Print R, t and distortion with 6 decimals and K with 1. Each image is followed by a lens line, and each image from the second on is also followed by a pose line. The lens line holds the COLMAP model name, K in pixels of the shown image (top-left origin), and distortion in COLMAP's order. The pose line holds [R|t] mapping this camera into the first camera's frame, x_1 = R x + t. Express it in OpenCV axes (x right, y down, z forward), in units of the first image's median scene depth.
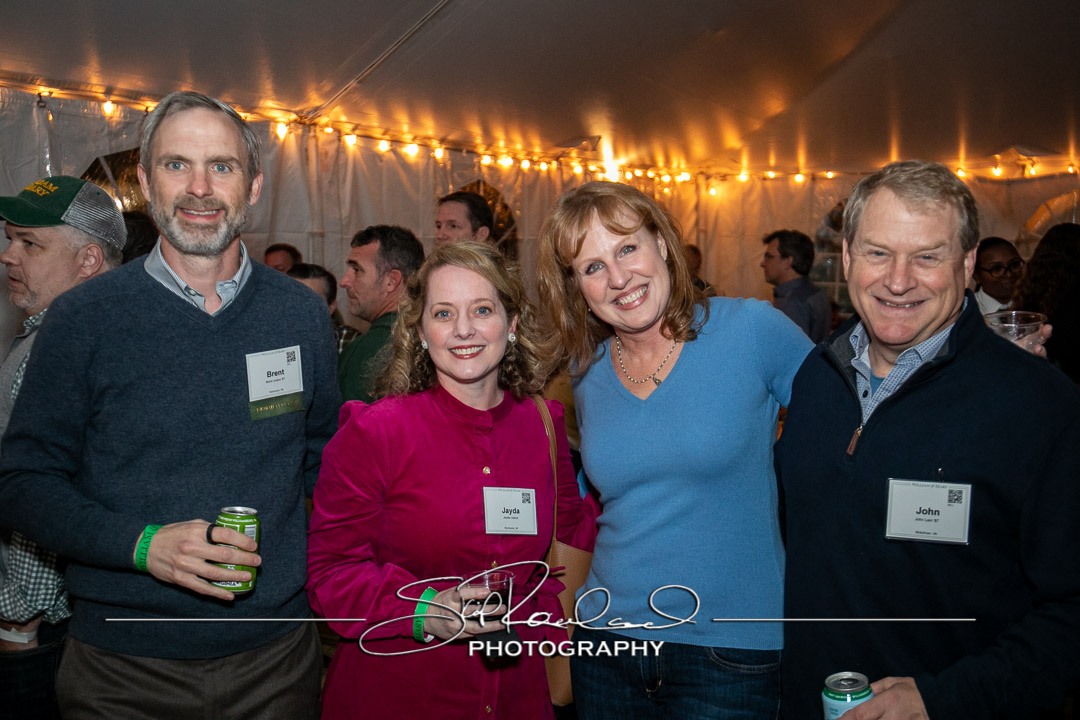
lens RADIAL K [[1331.8, 0, 509.7], [0, 1331.8, 354.7], [0, 0, 1]] dist [0.075763, 0.000000]
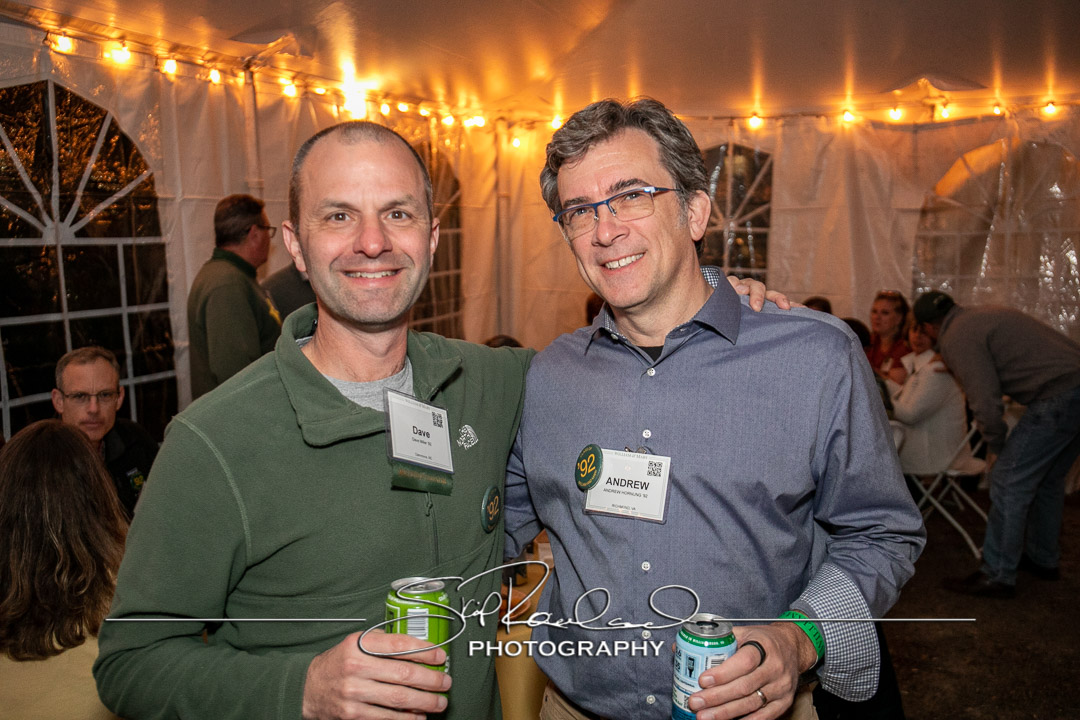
lens RADIAL K [[1084.7, 0, 537.0], [0, 1084.7, 356.4], [0, 0, 1]] dist [0.035217, 0.000000]
pose [[0.989449, -0.018673, 0.143671, 0.083431], [0.013051, 0.999115, 0.039977, -0.031625], [-0.144290, -0.037680, 0.988818, 0.447226]]
